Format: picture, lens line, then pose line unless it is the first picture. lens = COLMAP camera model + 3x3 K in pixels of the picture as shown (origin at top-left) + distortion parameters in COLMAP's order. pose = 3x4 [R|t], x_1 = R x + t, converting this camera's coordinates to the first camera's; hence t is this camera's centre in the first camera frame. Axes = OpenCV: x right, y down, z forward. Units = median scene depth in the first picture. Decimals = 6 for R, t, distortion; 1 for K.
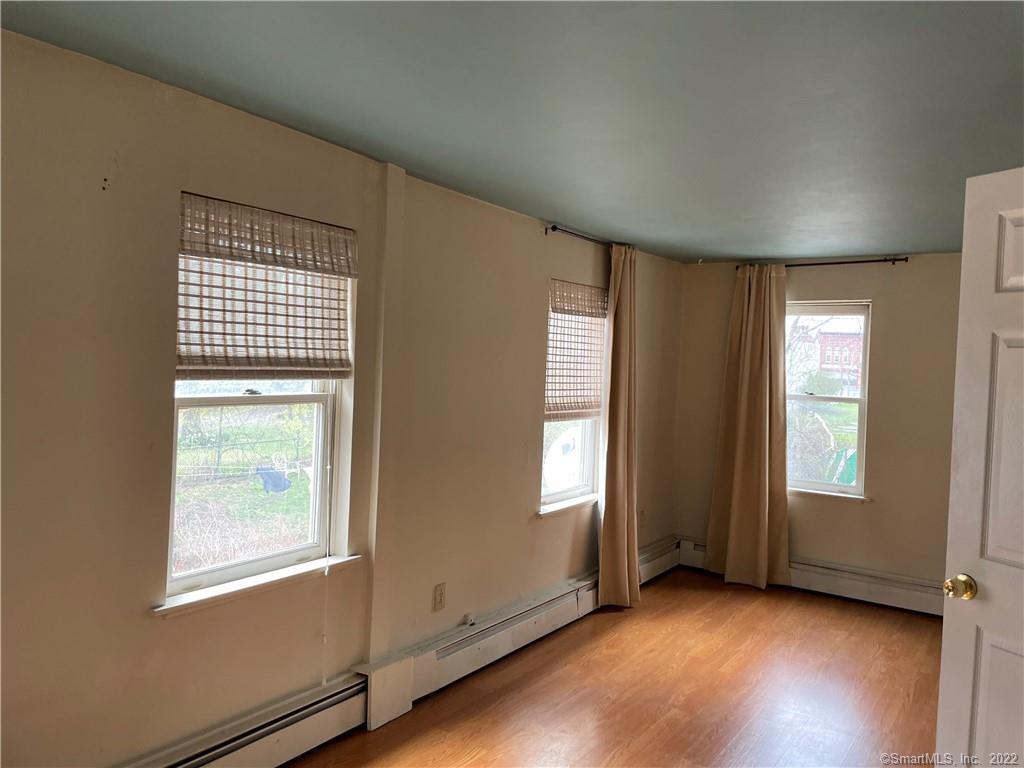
lens RADIAL K [[772.9, 0, 512.7], [0, 772.9, 386.4], [0, 0, 1]] dist [0.086674, -0.106103]
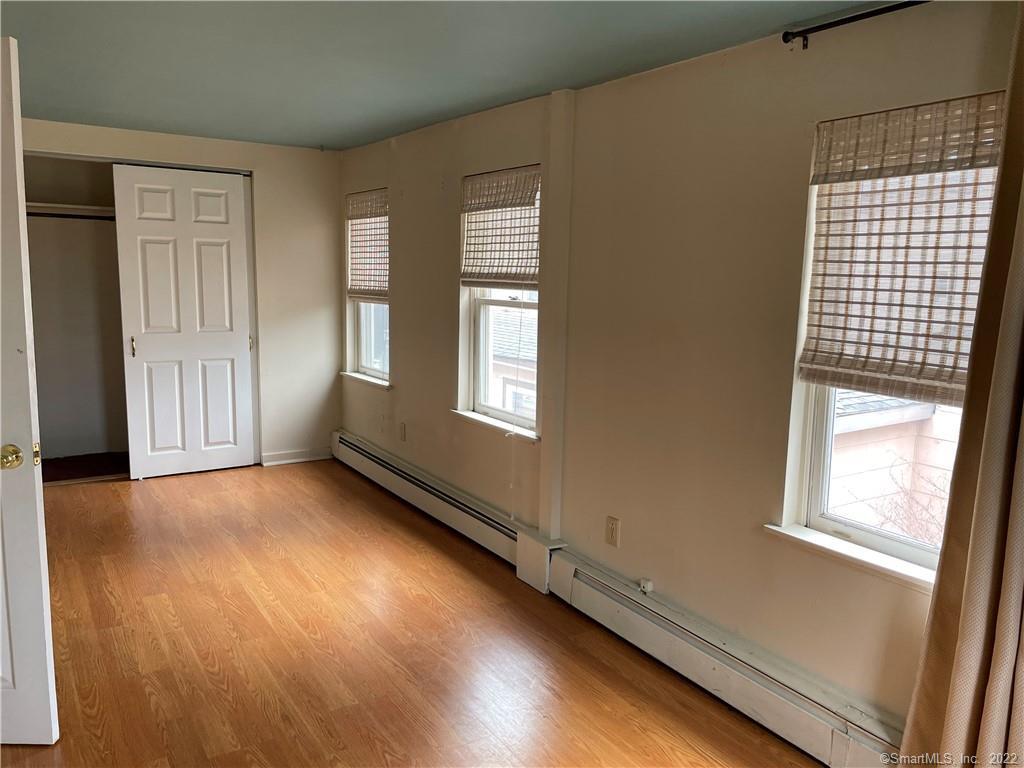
lens RADIAL K [[772.9, 0, 511.9], [0, 772.9, 380.4], [0, 0, 1]] dist [0.086674, -0.106103]
pose [[-0.386002, 0.090609, -0.918037, 0.965861], [-0.063098, 0.990241, 0.124266, -0.018976], [0.920338, 0.105893, -0.376517, 1.495171]]
